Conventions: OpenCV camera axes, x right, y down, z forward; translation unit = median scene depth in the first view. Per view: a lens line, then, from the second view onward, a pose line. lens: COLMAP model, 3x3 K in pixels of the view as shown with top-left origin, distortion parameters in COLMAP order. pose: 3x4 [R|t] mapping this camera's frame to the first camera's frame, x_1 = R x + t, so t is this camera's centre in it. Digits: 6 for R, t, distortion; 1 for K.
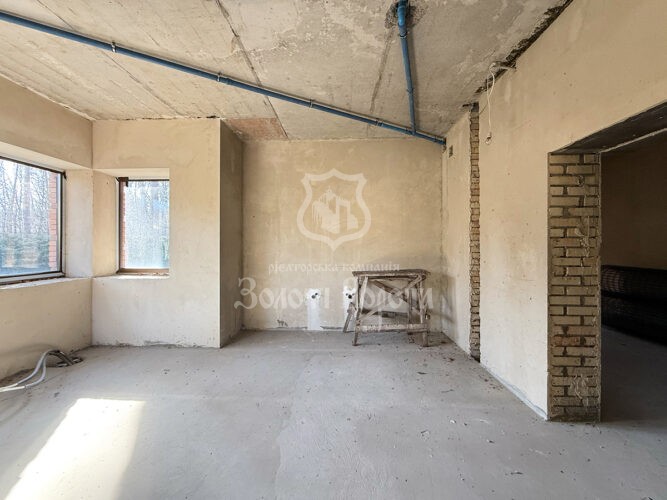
lens RADIAL K [[265.2, 0, 333.5], [0, 265.2, 250.0], [0, 0, 1]] dist [-0.000271, -0.000029]
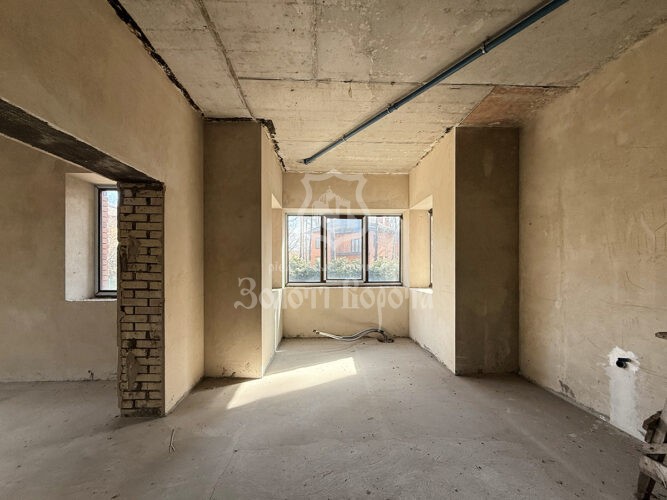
lens RADIAL K [[273.2, 0, 331.9], [0, 273.2, 269.6], [0, 0, 1]] dist [-0.001699, -0.000460]
pose [[0.083824, 0.013066, -0.996395, 0.464507], [-0.017069, 0.999786, 0.011675, -0.000455], [0.996334, 0.016028, 0.084029, 0.470690]]
